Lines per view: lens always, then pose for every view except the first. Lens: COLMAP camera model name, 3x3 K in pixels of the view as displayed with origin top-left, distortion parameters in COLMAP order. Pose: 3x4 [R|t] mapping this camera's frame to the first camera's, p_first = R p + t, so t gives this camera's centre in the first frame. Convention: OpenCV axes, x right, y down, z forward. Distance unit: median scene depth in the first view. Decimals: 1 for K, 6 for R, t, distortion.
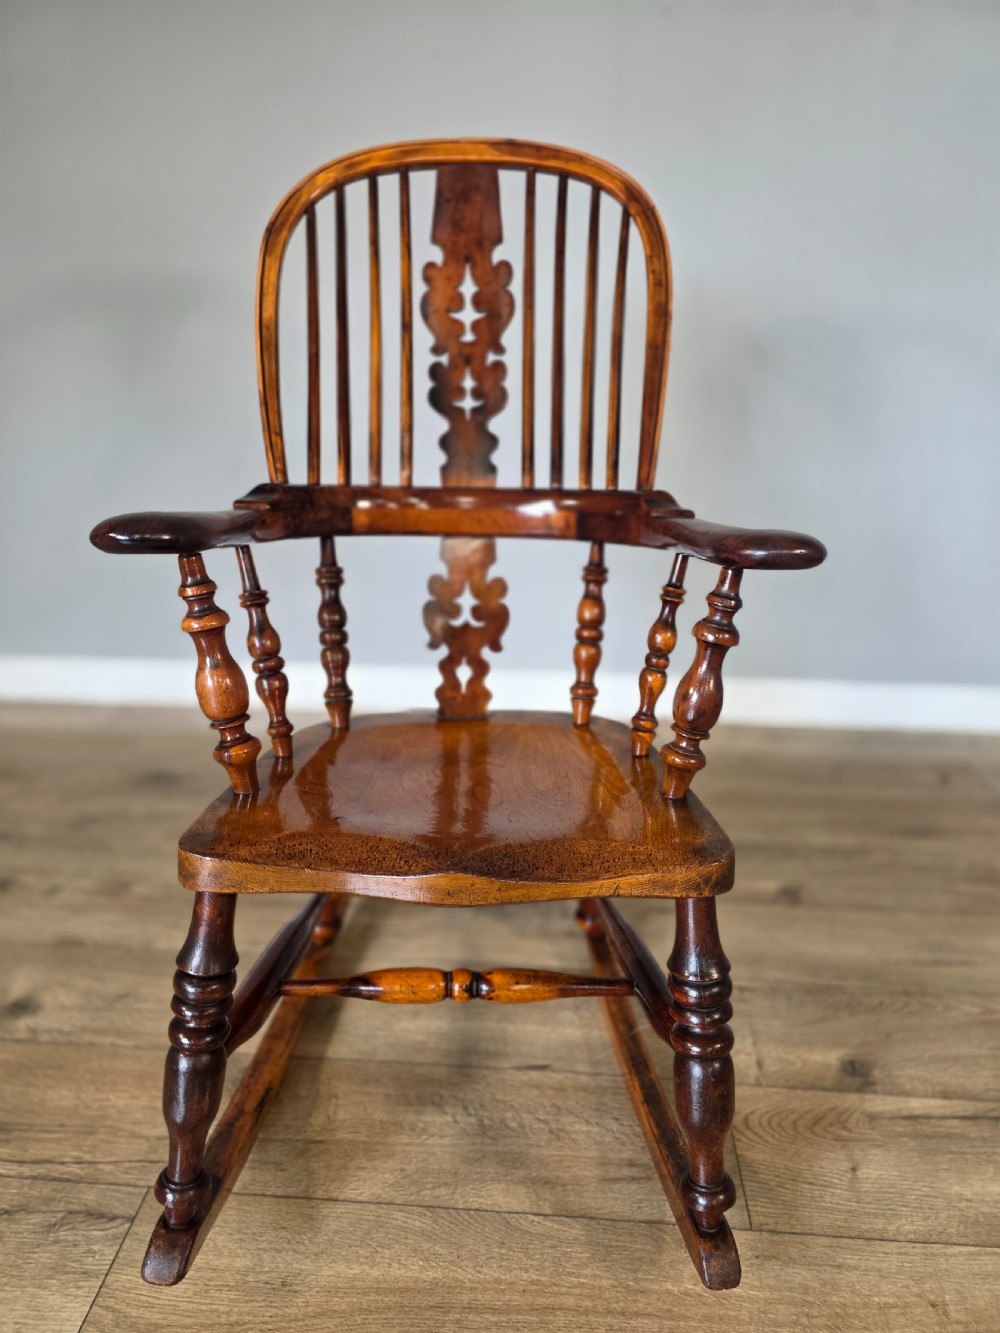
lens RADIAL K [[905.3, 0, 502.1], [0, 905.3, 660.8], [0, 0, 1]] dist [0.049003, -0.057723]
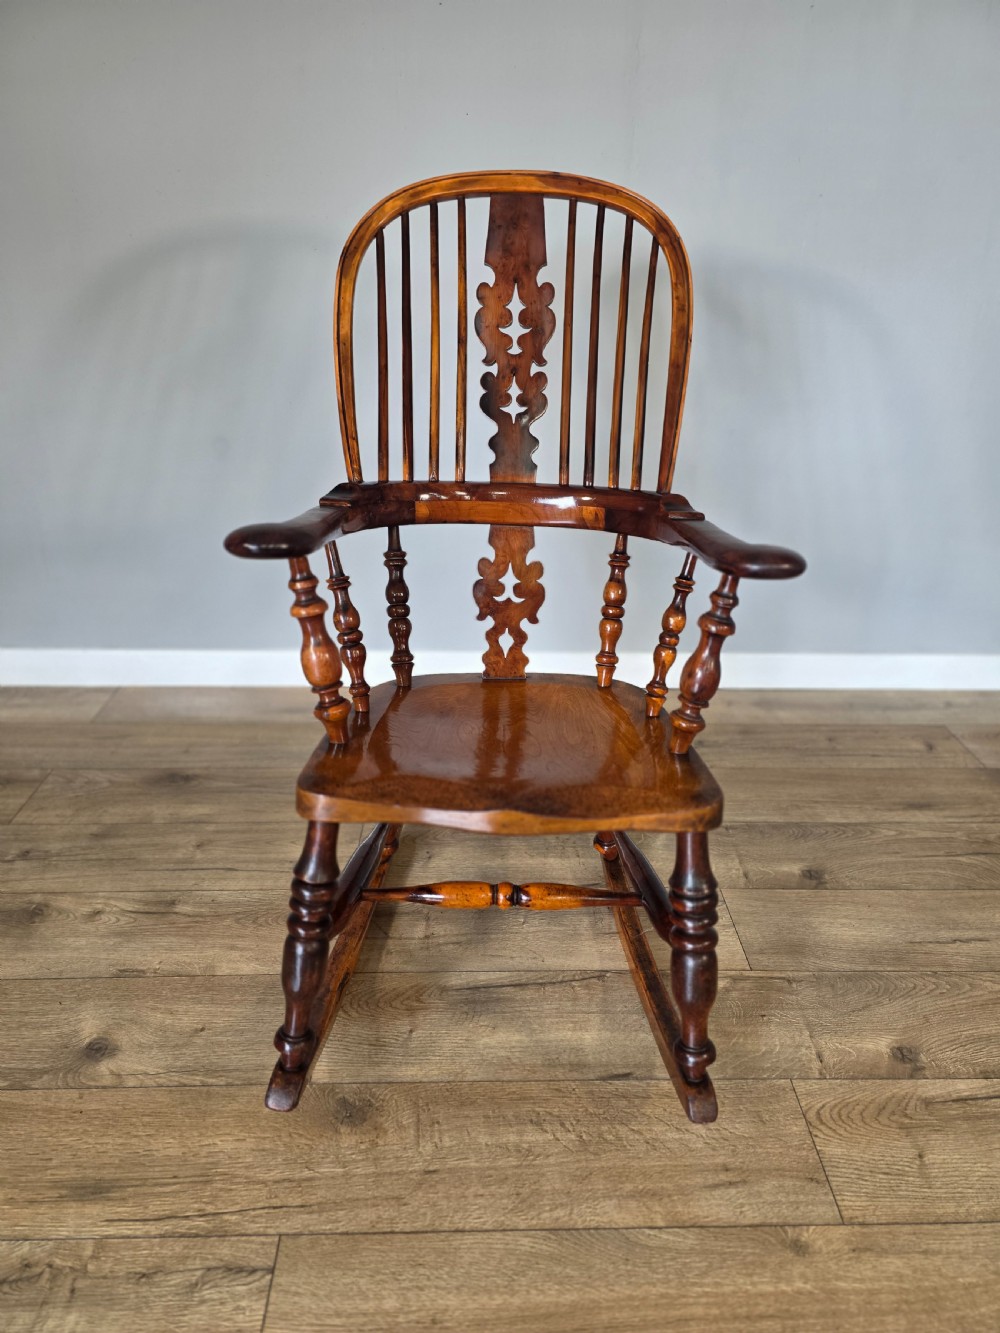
lens RADIAL K [[900.9, 0, 509.8], [0, 900.9, 665.7], [0, 0, 1]] dist [0.064084, -0.064415]
pose [[0.999821, 0.017916, -0.006131, -0.030708], [-0.017318, 0.996097, 0.086554, -0.058234], [0.007658, -0.086432, 0.996228, -0.186732]]
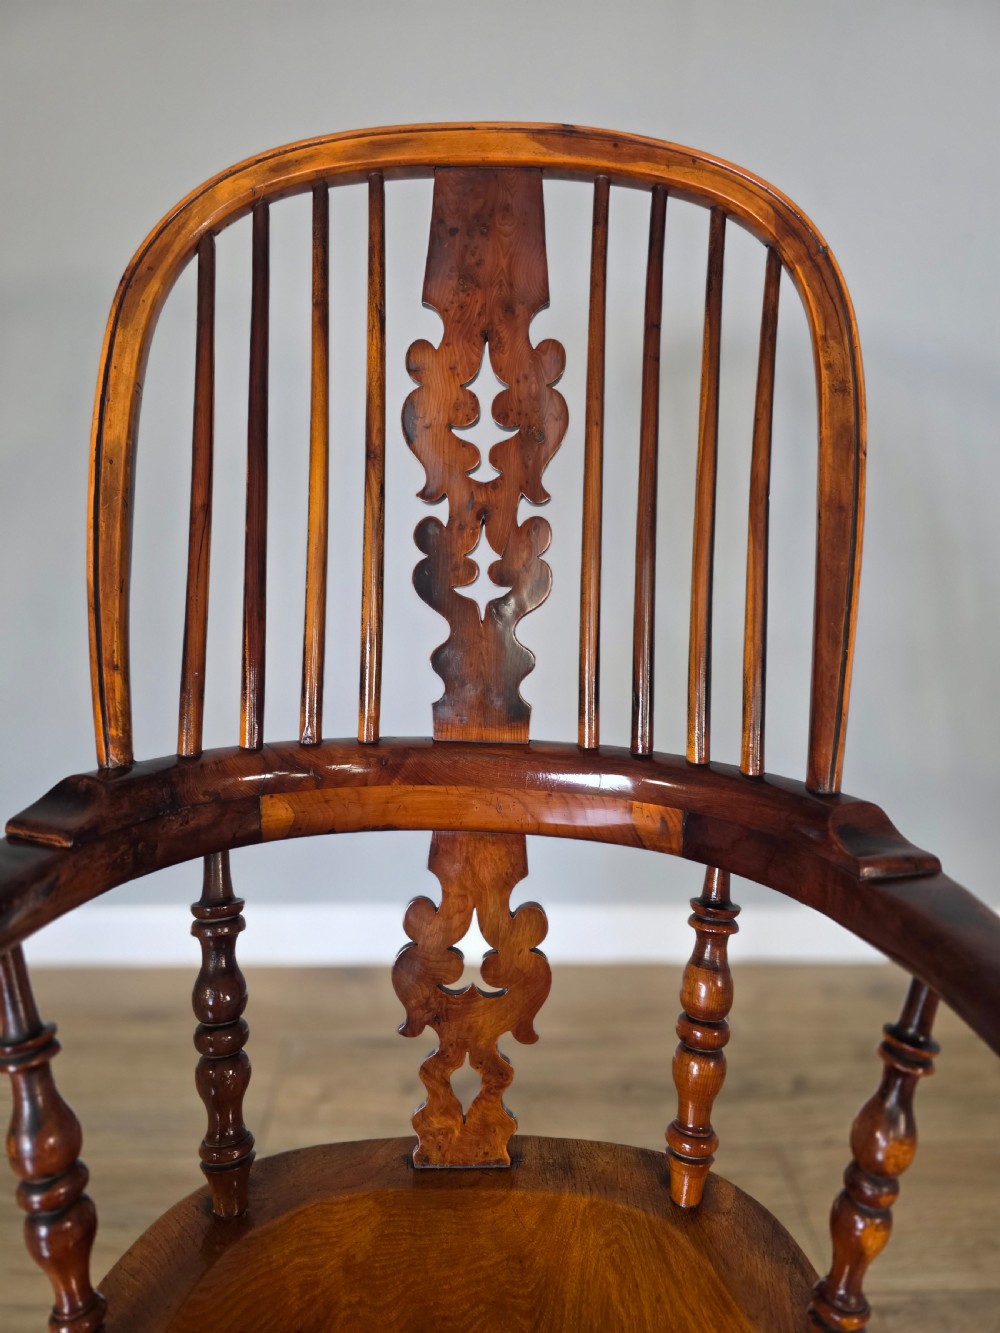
lens RADIAL K [[904.3, 0, 507.8], [0, 904.3, 671.1], [0, 0, 1]] dist [0.058545, -0.069531]
pose [[0.999863, 0.015758, -0.005022, -0.019181], [-0.015869, 0.999612, -0.022899, -0.228275], [0.004659, 0.022976, 0.999725, 0.458686]]
